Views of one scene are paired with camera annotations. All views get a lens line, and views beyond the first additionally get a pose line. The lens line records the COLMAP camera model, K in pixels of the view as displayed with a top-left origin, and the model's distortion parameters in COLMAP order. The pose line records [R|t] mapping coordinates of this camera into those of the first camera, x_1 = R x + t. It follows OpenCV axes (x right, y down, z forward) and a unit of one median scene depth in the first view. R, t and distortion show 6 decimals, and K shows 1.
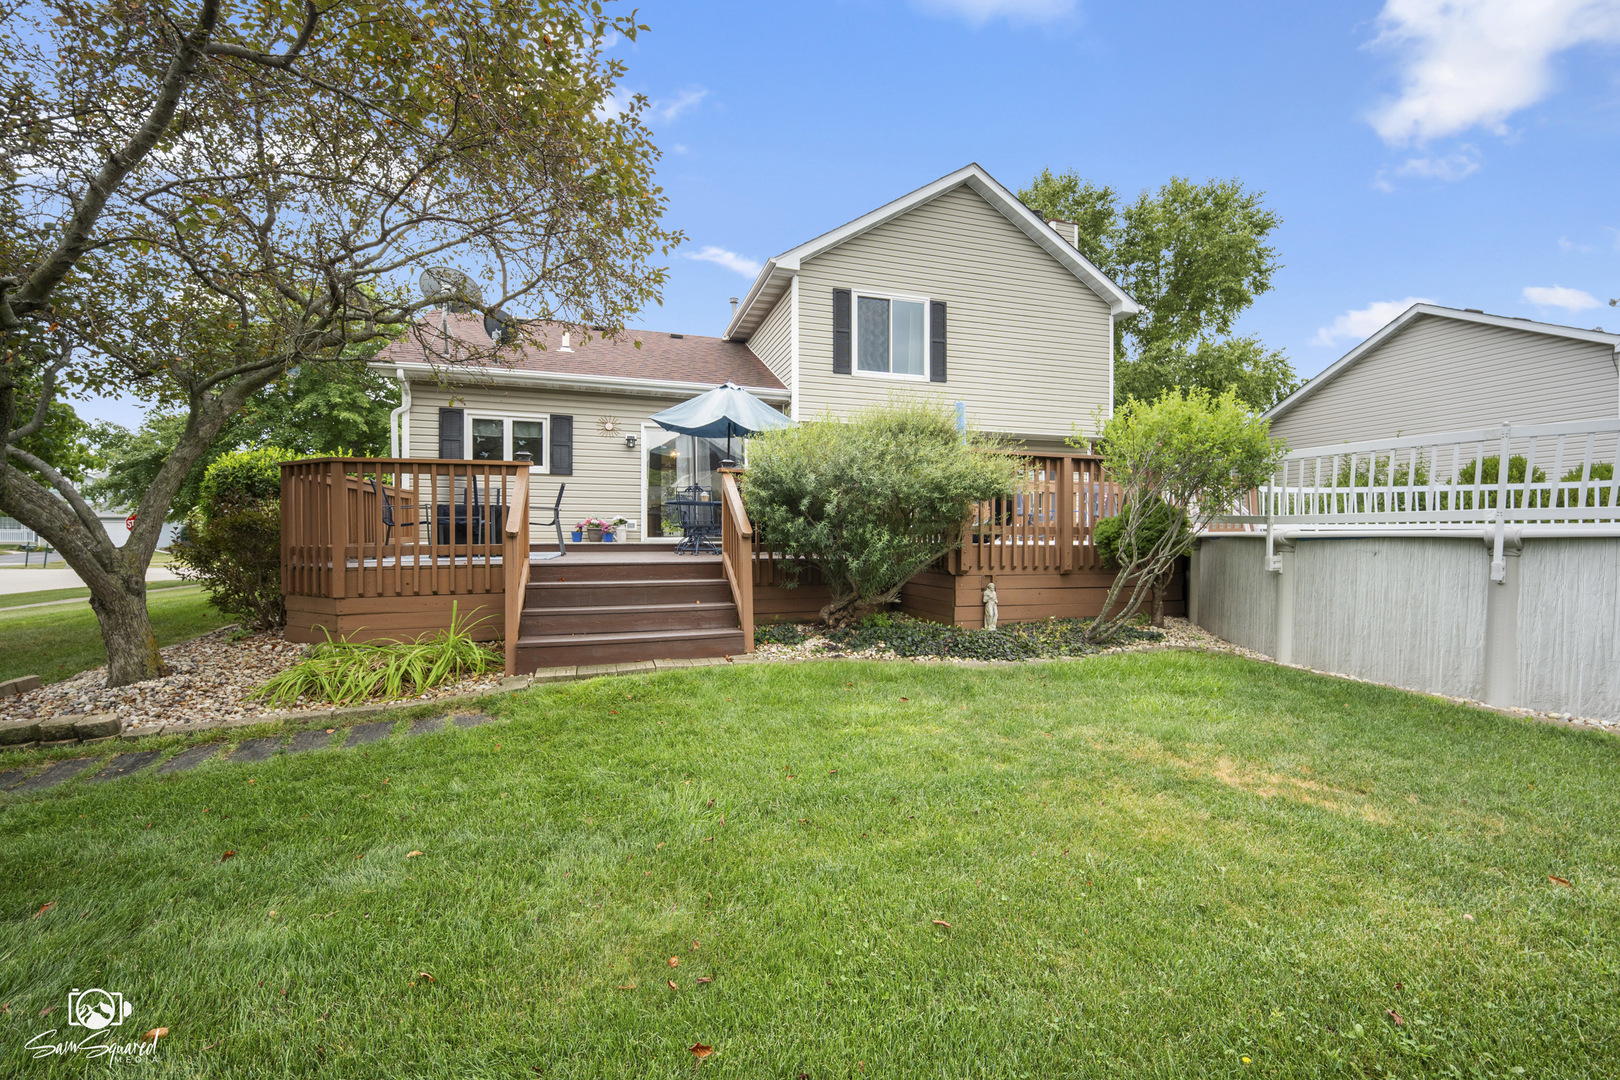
lens RADIAL K [[682.3, 0, 817.0], [0, 682.3, 539.9], [0, 0, 1]] dist [-0.003138, -0.003536]
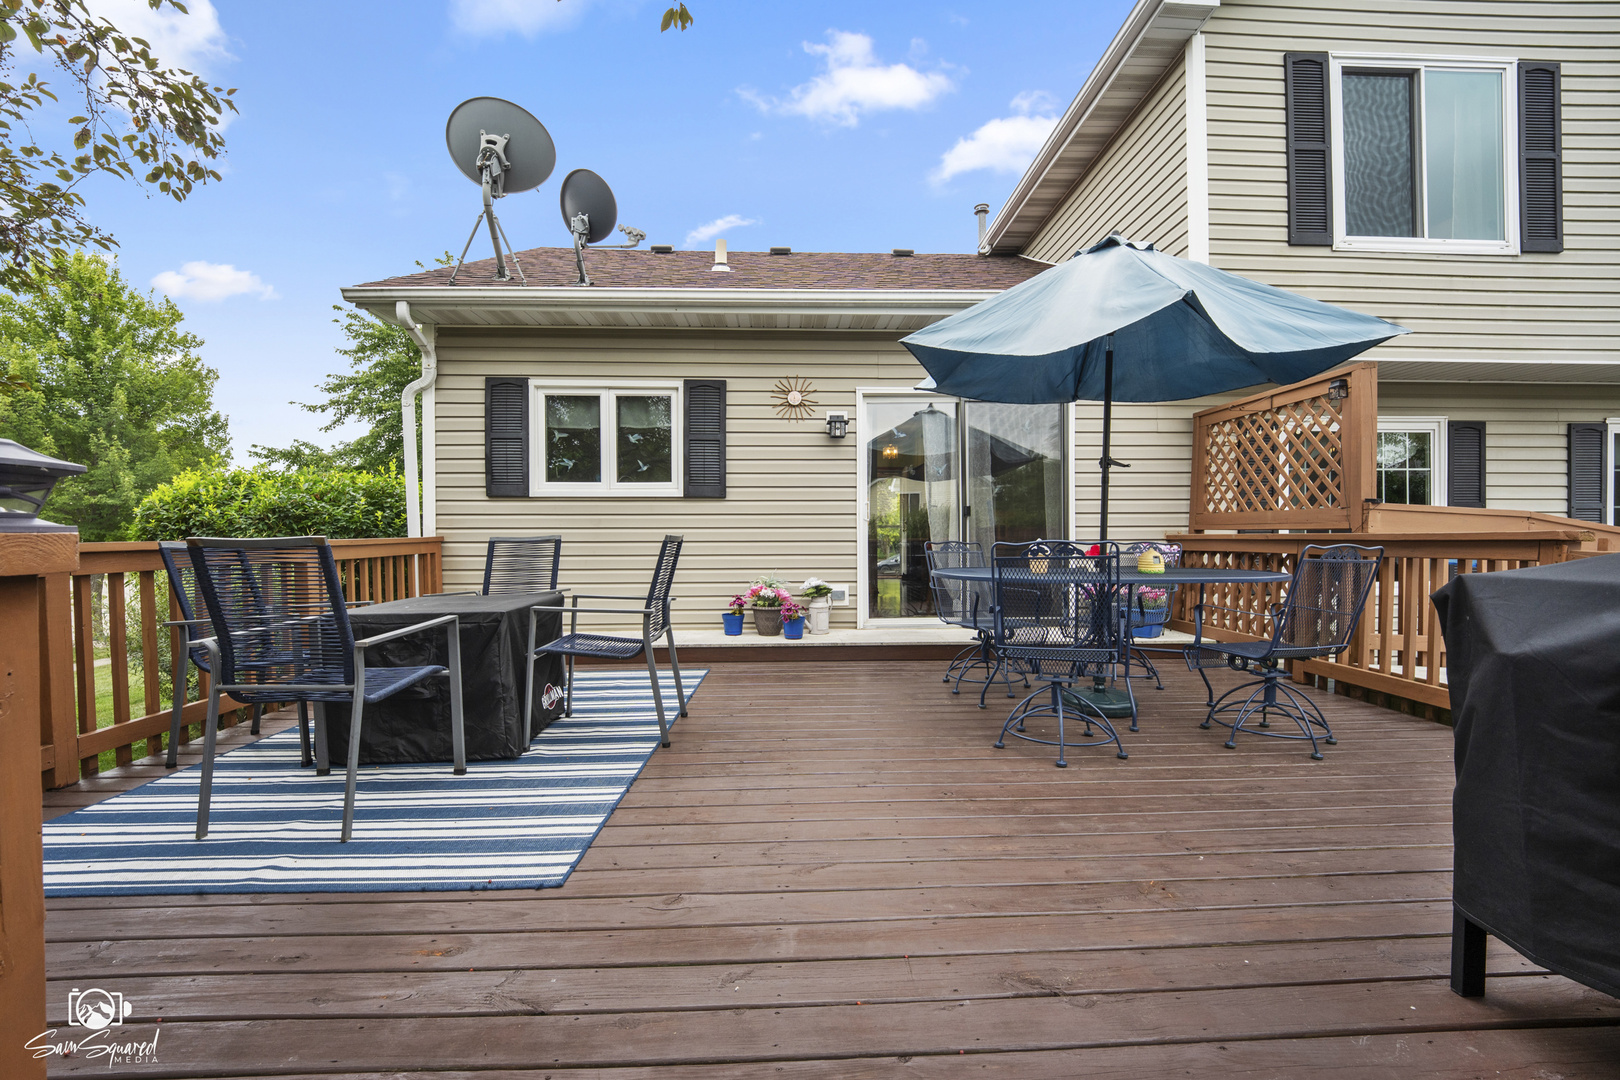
lens RADIAL K [[682.3, 0, 815.8], [0, 682.3, 546.9], [0, 0, 1]] dist [-0.003138, -0.003536]
pose [[0.962411, -0.001362, -0.271593, -0.155002], [0.004264, 0.999940, 0.010094, -0.062897], [0.271563, -0.010873, 0.962359, 0.525216]]
